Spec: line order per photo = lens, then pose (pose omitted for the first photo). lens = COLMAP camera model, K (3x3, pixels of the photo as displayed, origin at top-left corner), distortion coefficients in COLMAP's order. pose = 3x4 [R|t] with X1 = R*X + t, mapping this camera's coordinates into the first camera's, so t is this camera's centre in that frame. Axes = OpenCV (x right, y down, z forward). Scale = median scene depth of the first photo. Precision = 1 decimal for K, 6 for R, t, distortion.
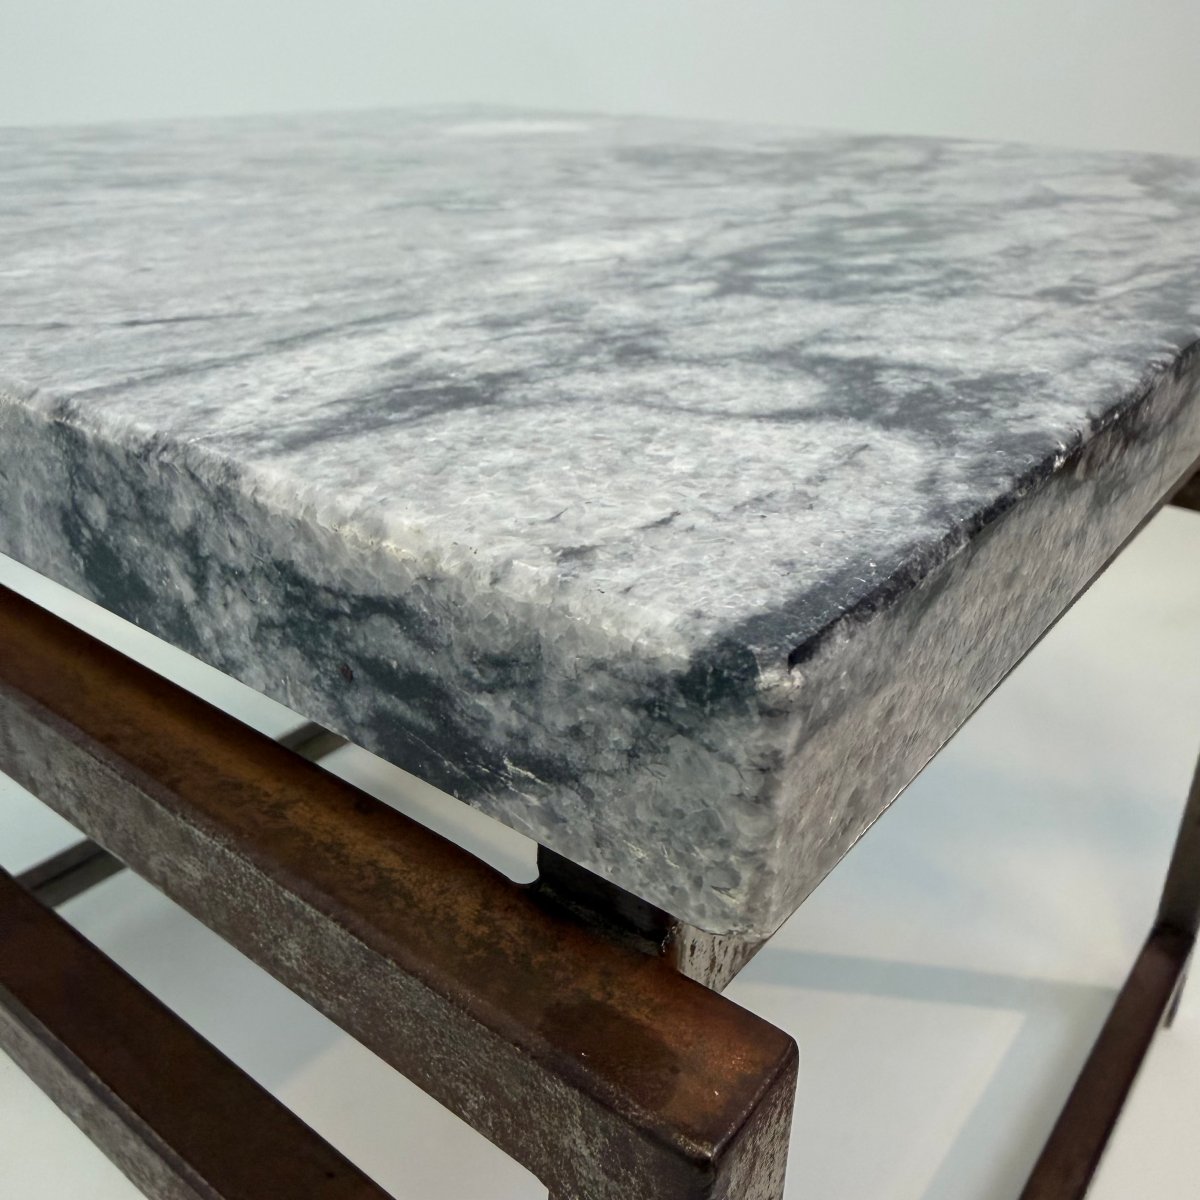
lens RADIAL K [[1164.9, 0, 592.1], [0, 1164.9, 510.5], [0, 0, 1]] dist [-0.000695, 0.019825]
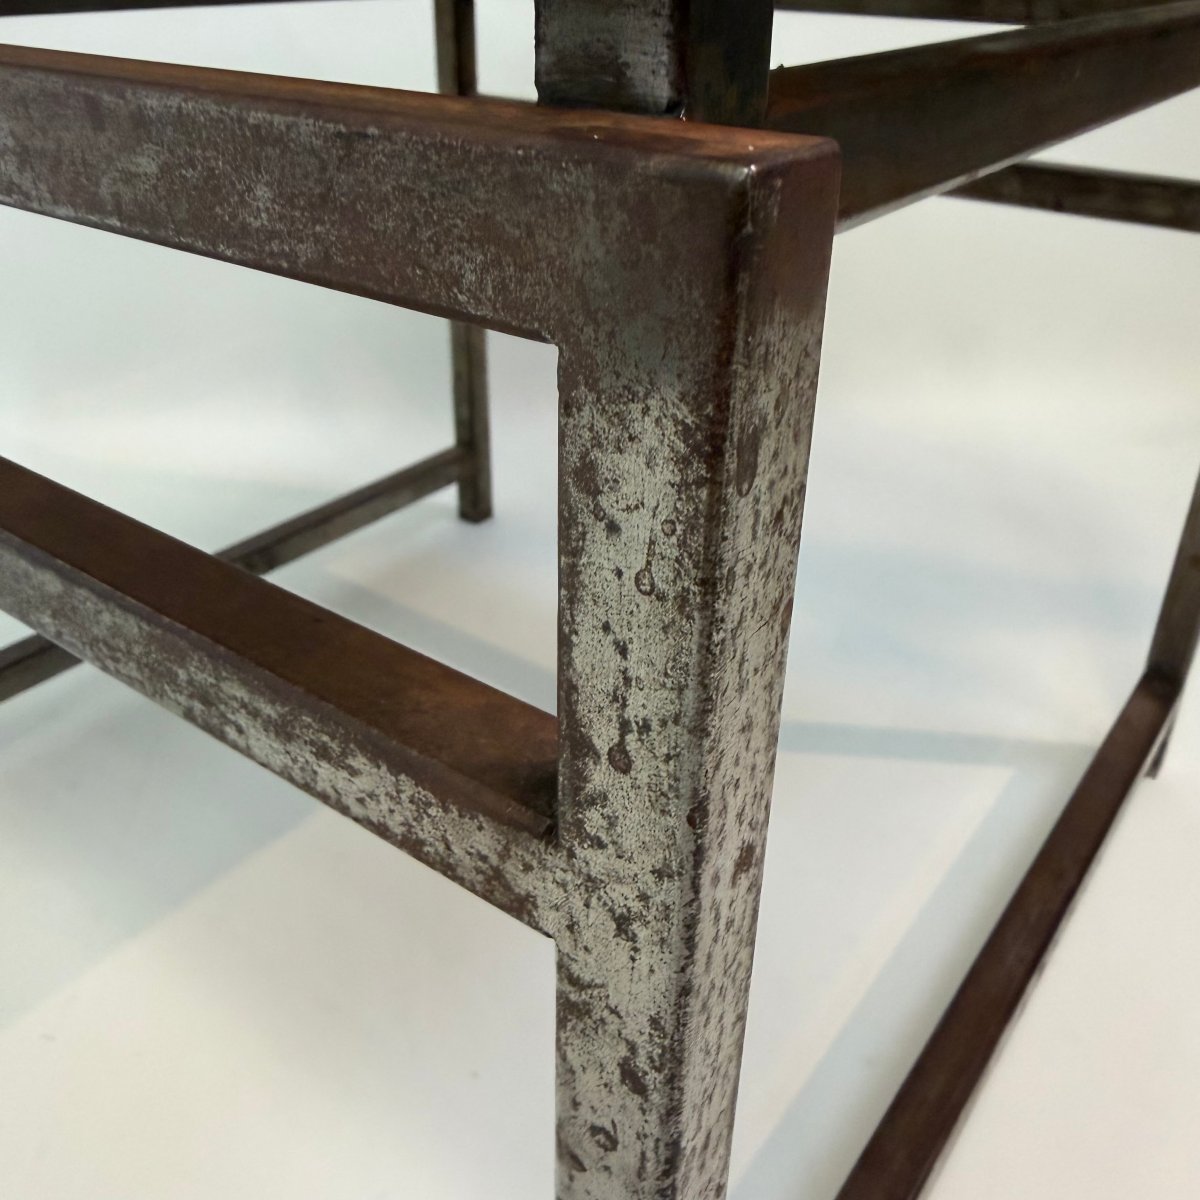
lens RADIAL K [[1164.9, 0, 592.1], [0, 1164.9, 510.5], [0, 0, 1]] dist [-0.000695, 0.019825]
pose [[0.999636, -0.019154, 0.019014, -0.025047], [0.017746, 0.997271, 0.071663, 0.530885], [-0.020334, -0.071299, 0.997248, 0.087282]]
